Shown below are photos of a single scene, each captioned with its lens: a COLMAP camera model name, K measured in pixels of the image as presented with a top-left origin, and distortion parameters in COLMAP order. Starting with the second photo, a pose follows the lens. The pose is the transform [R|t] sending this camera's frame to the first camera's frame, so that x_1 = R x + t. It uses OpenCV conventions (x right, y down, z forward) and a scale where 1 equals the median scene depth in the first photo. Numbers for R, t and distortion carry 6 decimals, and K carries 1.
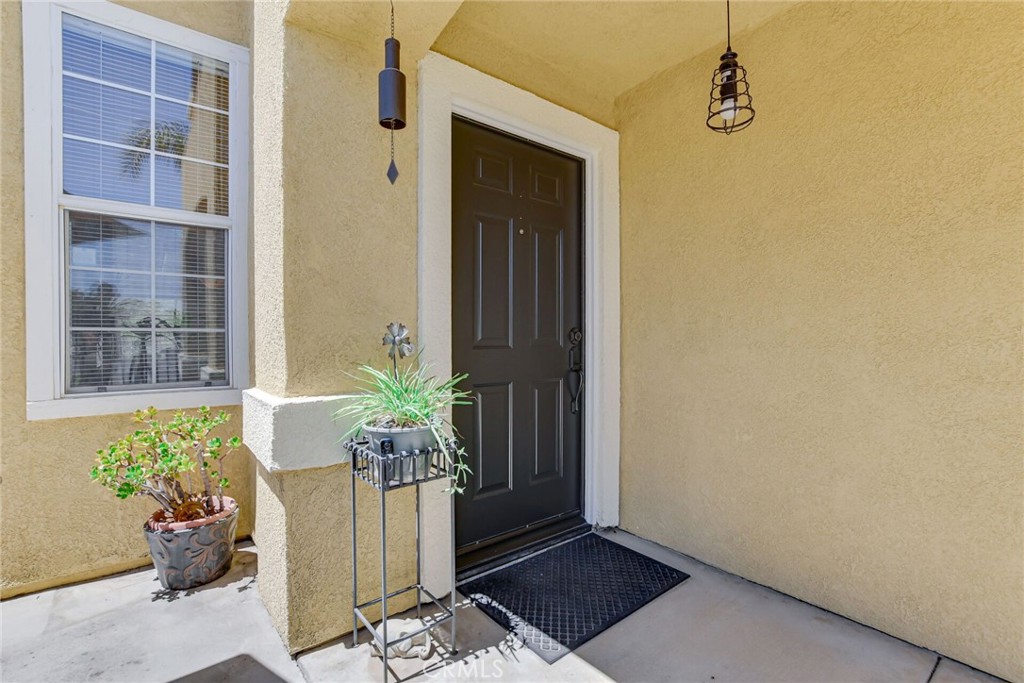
lens RADIAL K [[462.4, 0, 508.9], [0, 462.4, 346.1], [0, 0, 1]] dist [-0.009039, 0.000334]
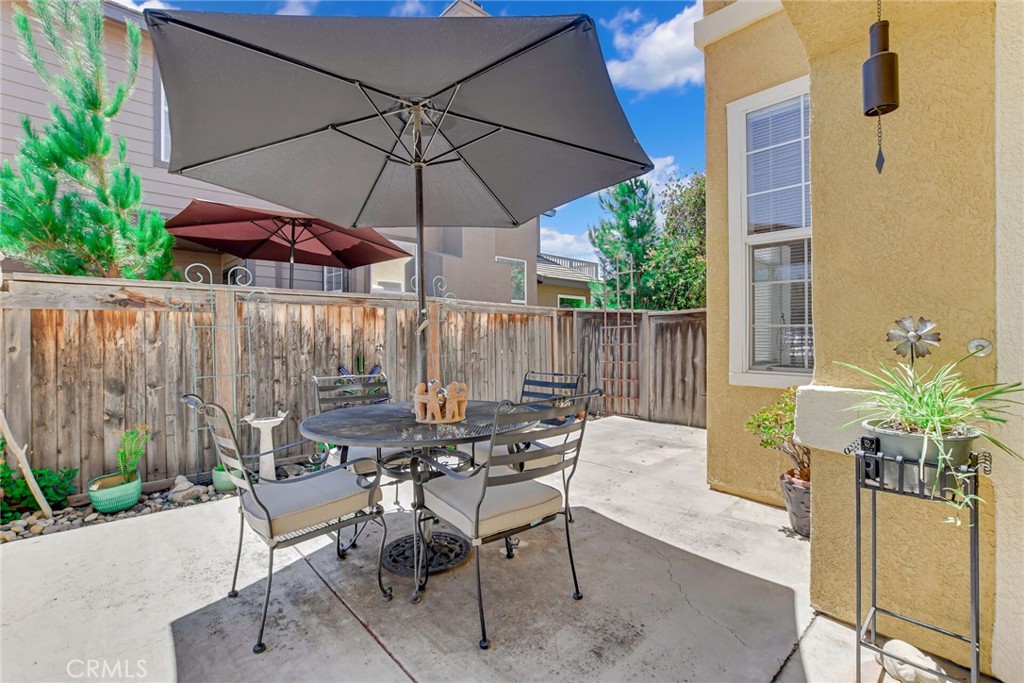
lens RADIAL K [[452.3, 0, 509.9], [0, 452.3, 352.6], [0, 0, 1]] dist [-0.000763, 0.000133]
pose [[0.083930, 0.048018, -0.995314, 0.539127], [-0.018465, 0.998742, 0.046626, -0.006858], [0.996301, 0.014465, 0.084711, 0.133312]]
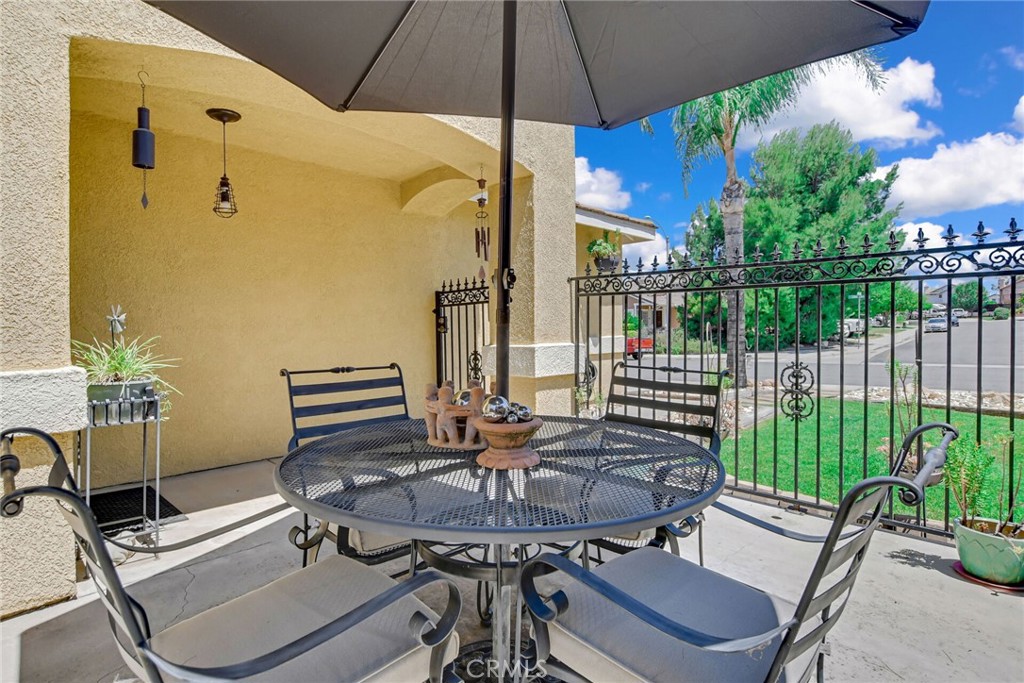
lens RADIAL K [[518.4, 0, 509.4], [0, 518.4, 339.6], [0, 0, 1]] dist [-0.015112, 0.000709]
pose [[-0.129118, -0.010460, 0.991574, -1.773853], [0.026490, 0.999551, 0.013994, 0.055498], [-0.991275, 0.028074, -0.128783, 0.086710]]
